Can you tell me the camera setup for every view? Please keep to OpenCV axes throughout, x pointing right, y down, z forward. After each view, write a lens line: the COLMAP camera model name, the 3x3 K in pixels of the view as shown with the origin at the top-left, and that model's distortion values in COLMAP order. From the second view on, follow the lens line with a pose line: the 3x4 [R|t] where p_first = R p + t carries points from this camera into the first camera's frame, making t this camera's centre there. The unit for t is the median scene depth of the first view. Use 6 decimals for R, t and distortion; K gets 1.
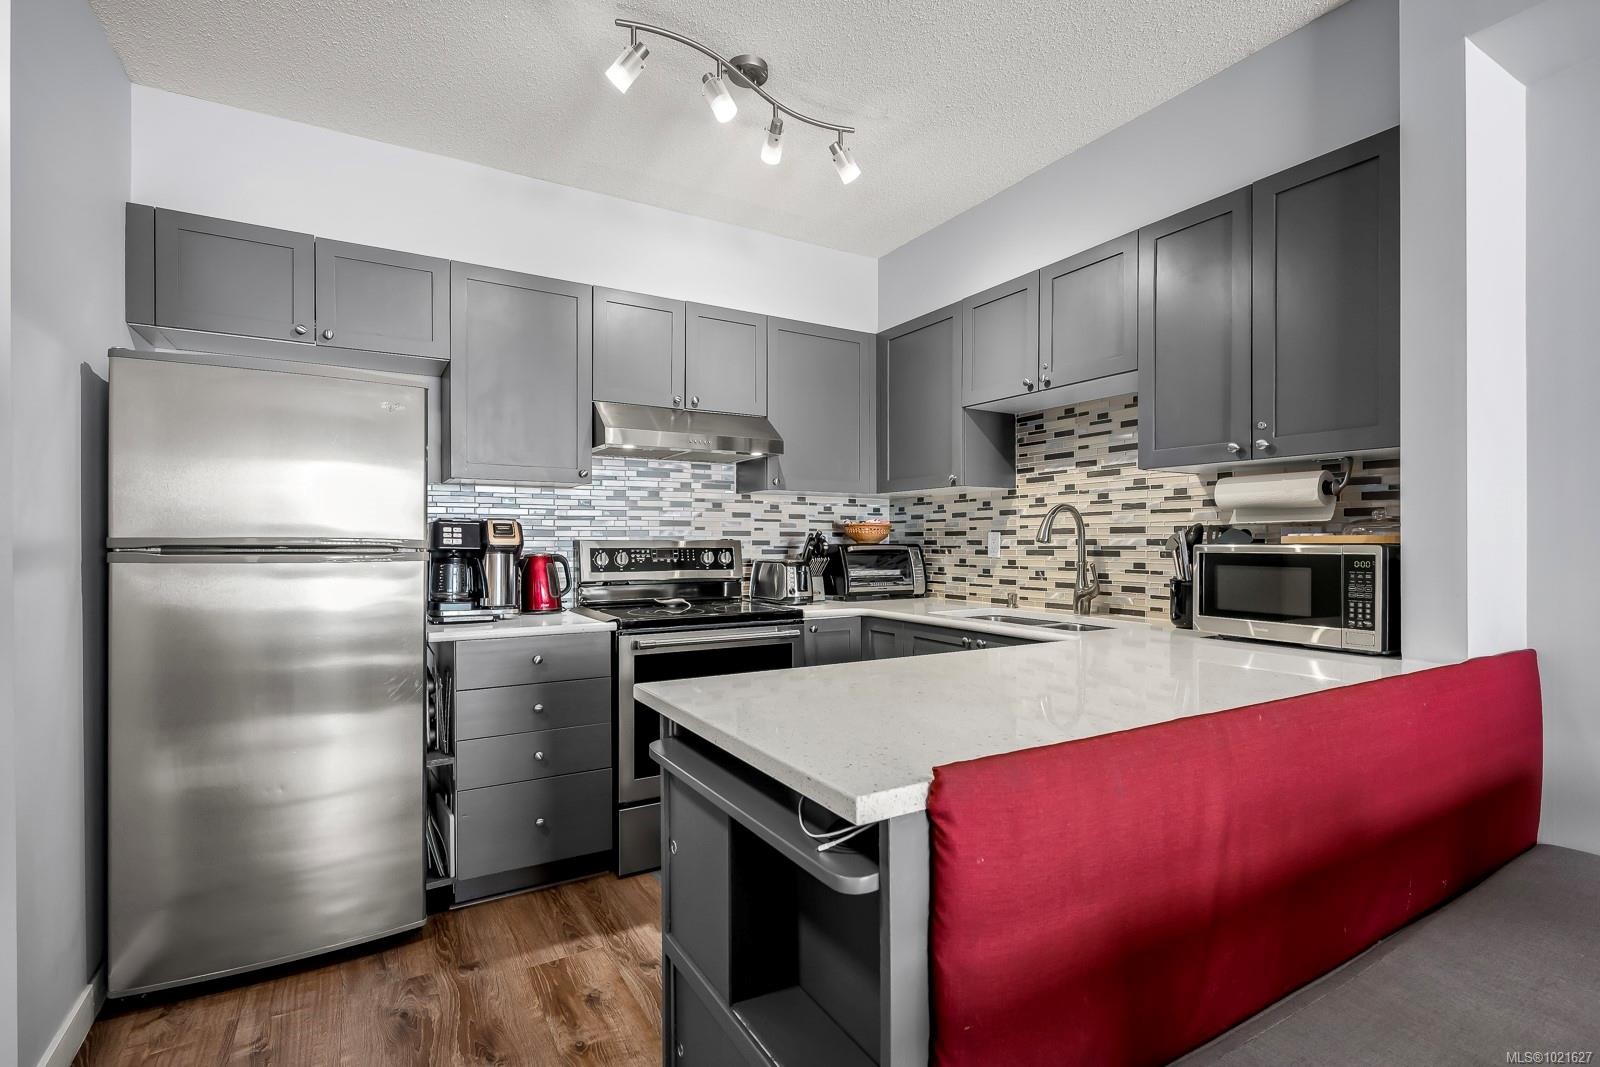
lens RADIAL K [[738.9, 0, 794.5], [0, 738.9, 545.1], [0, 0, 1]] dist [-0.003453, -0.000502]
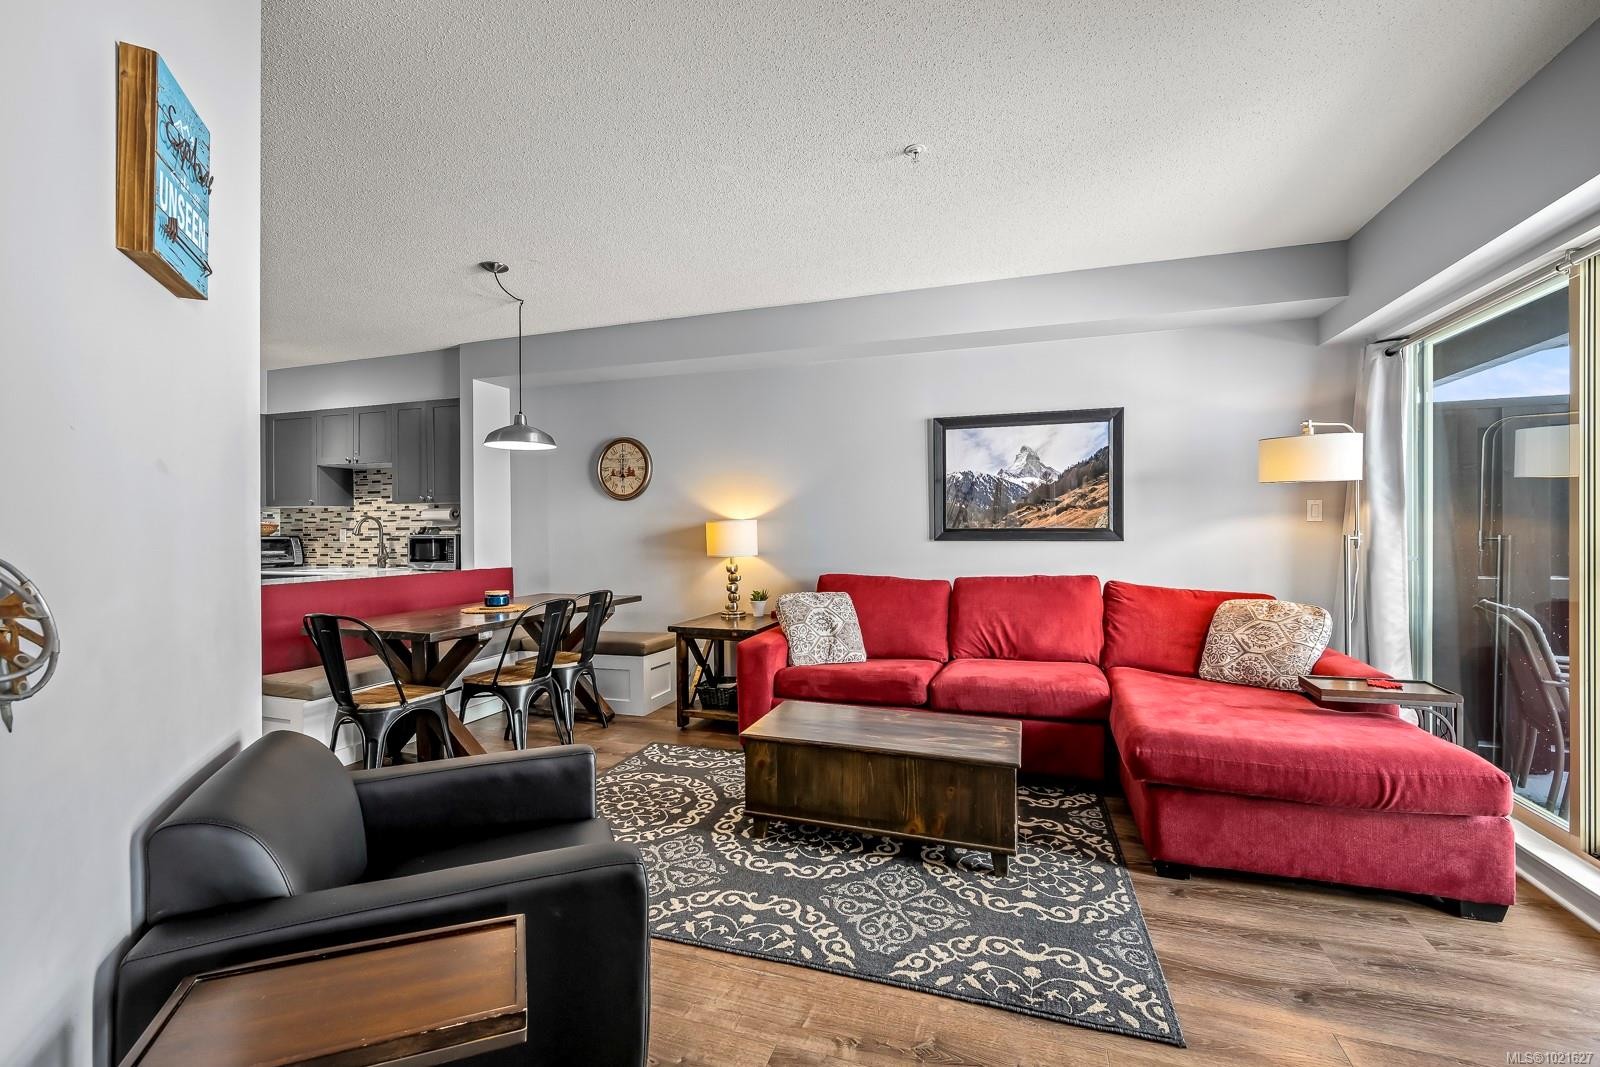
lens RADIAL K [[669.2, 0, 802.0], [0, 669.2, 532.3], [0, 0, 1]] dist [-0.000310, -0.000472]
pose [[0.752174, -0.004744, 0.658948, 0.025958], [0.008899, 0.999956, -0.002959, 0.006527], [-0.658905, 0.008090, 0.752183, -1.170393]]
